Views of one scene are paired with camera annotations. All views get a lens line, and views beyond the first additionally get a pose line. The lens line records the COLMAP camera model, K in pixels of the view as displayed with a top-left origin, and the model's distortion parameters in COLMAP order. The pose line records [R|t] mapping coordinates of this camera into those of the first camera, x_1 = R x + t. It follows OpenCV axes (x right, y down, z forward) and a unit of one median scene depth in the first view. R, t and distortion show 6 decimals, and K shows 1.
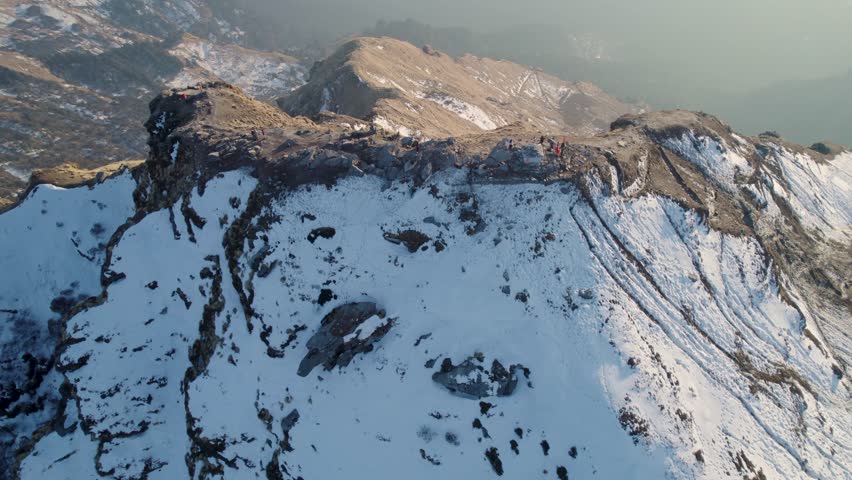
lens RADIAL K [[552.8, 0, 426.0], [0, 552.8, 240.0], [0, 0, 1]] dist [-0.109691, 0.082662]
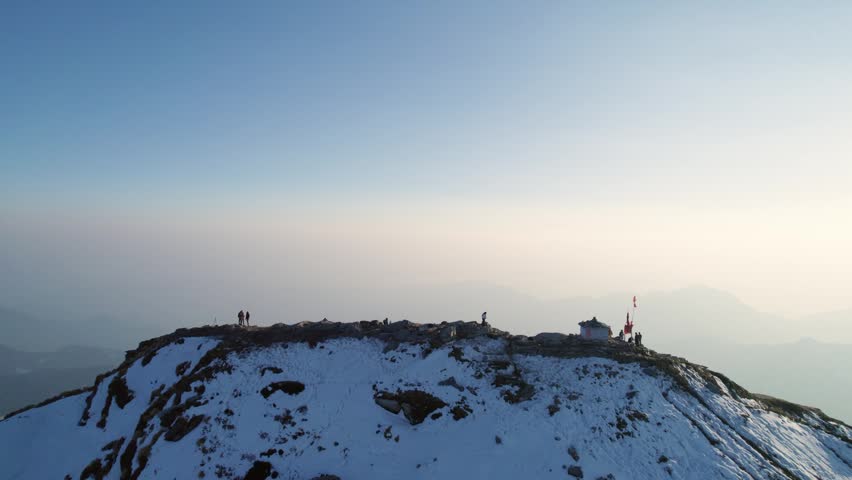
lens RADIAL K [[552.8, 0, 426.0], [0, 552.8, 240.0], [0, 0, 1]] dist [-0.109691, 0.082662]
pose [[0.993893, 0.033520, -0.105137, 0.043760], [-0.102766, 0.628286, -0.771165, 0.363949], [0.040206, 0.777260, 0.627894, 0.453780]]
